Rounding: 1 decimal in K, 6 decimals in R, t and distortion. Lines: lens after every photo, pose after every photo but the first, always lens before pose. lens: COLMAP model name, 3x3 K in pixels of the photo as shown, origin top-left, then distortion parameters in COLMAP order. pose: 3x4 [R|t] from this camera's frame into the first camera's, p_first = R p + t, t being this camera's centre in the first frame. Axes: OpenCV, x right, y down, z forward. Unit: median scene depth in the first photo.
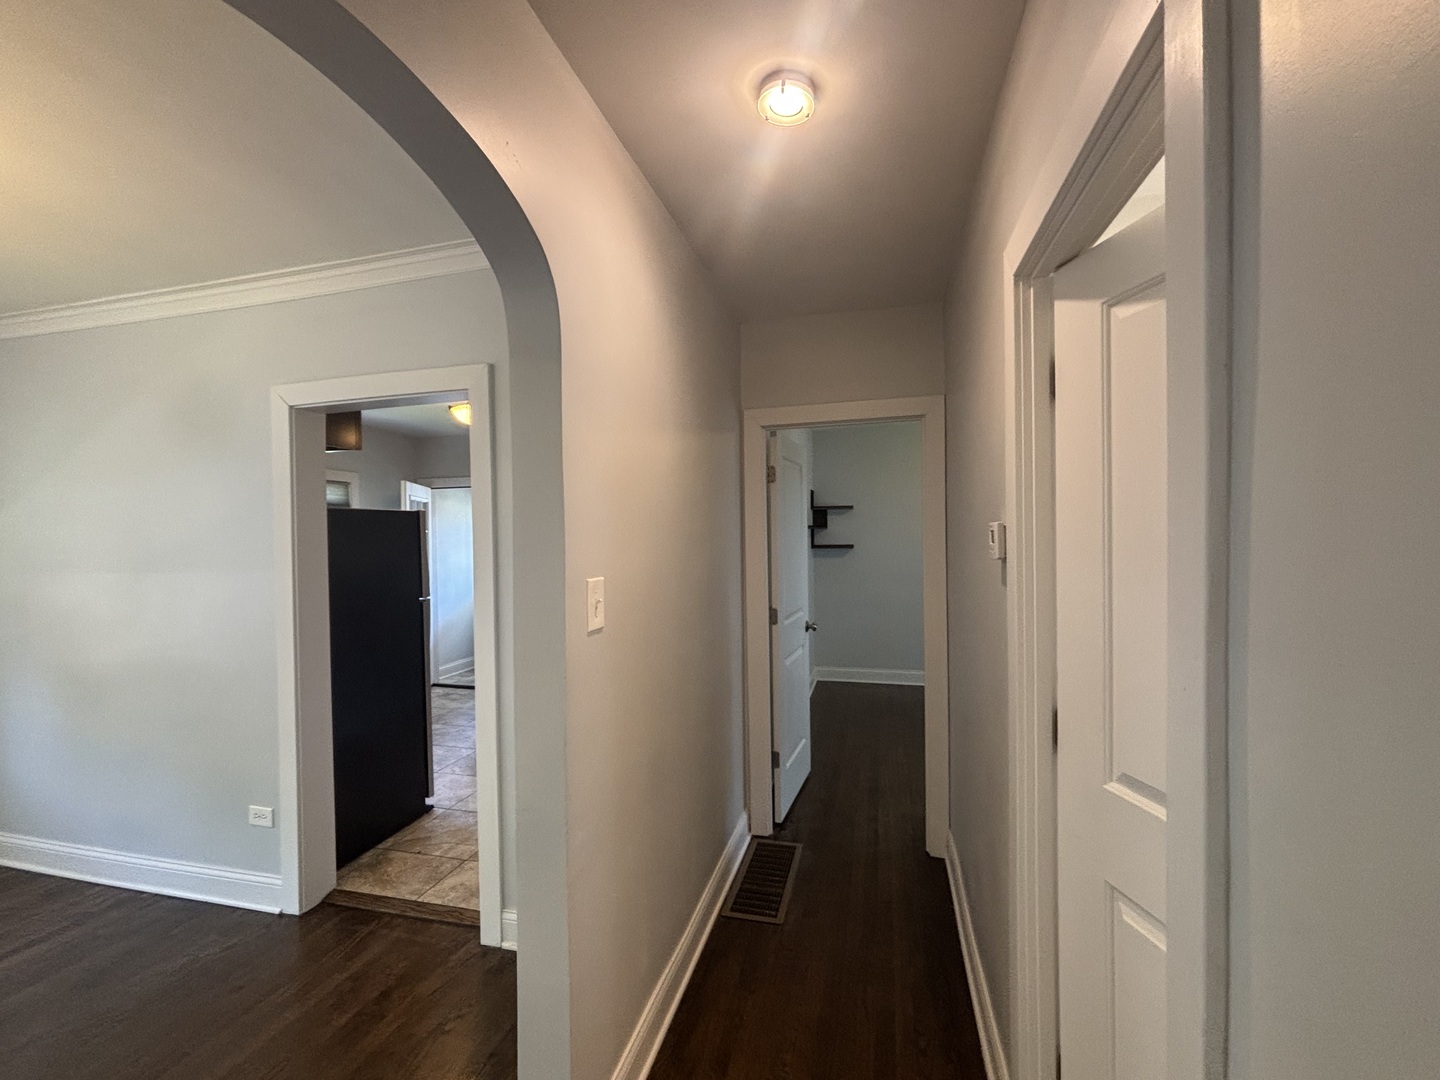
lens RADIAL K [[624.6, 0, 720.0], [0, 624.6, 540.0], [0, 0, 1]] dist [0.003475, -0.000105]
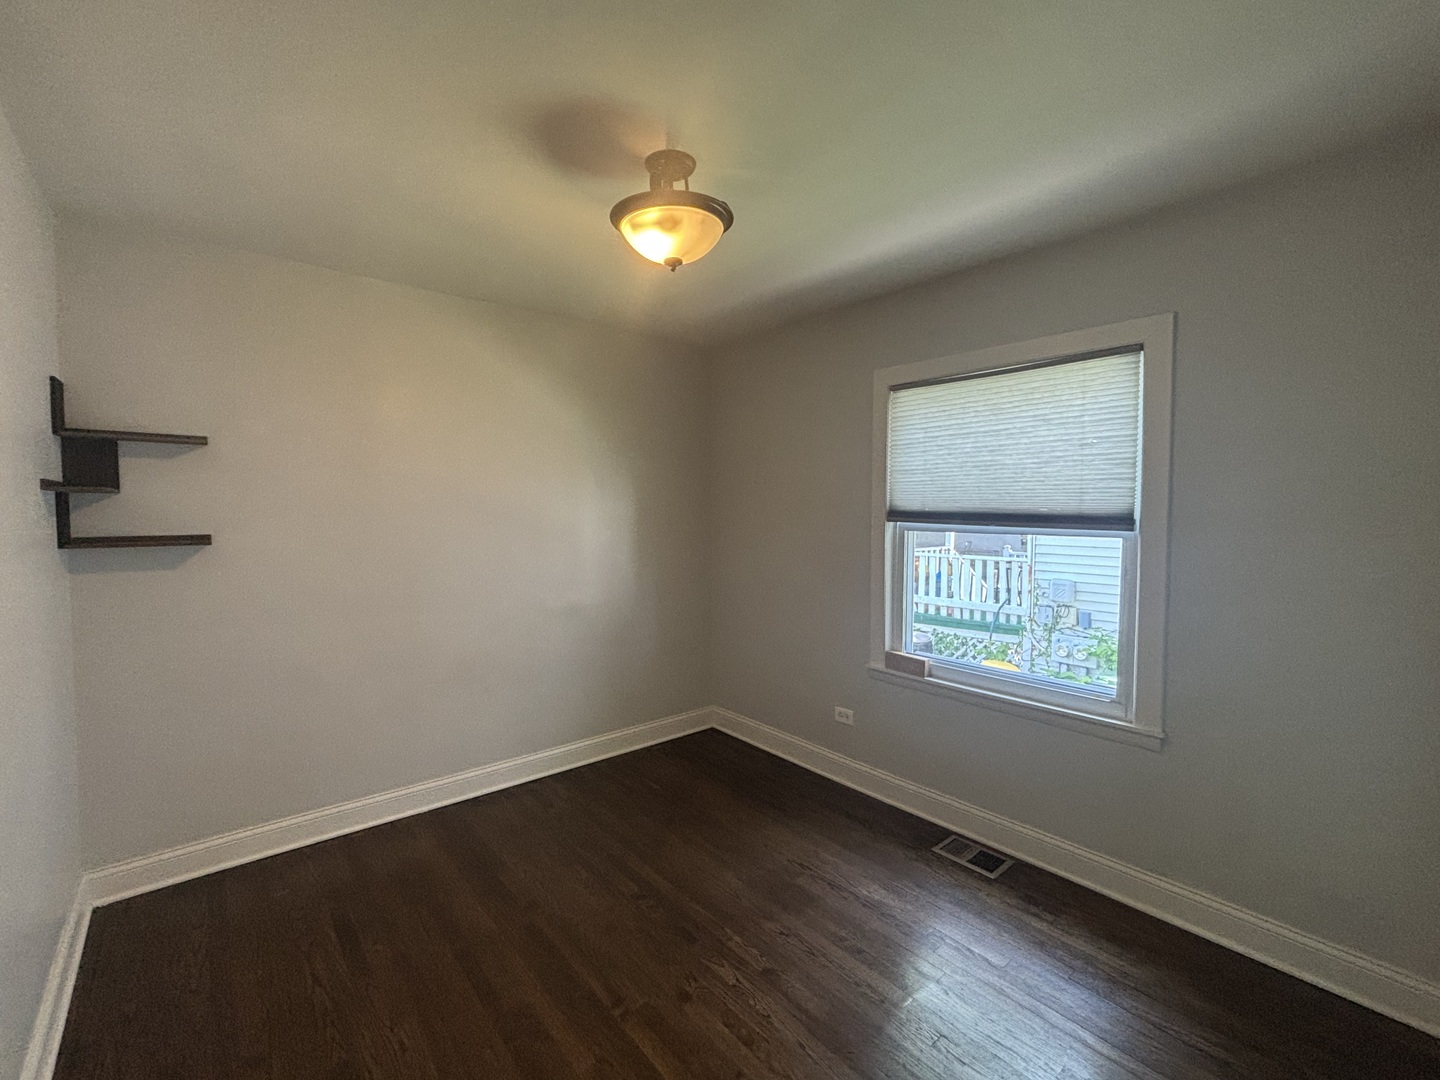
lens RADIAL K [[624.6, 0, 720.0], [0, 624.6, 540.0], [0, 0, 1]] dist [0.003475, -0.000105]
pose [[0.569170, -0.015646, 0.822071, 0.070904], [0.018682, 0.999807, 0.006095, 0.013593], [-0.822008, 0.011889, 0.569352, 0.506947]]
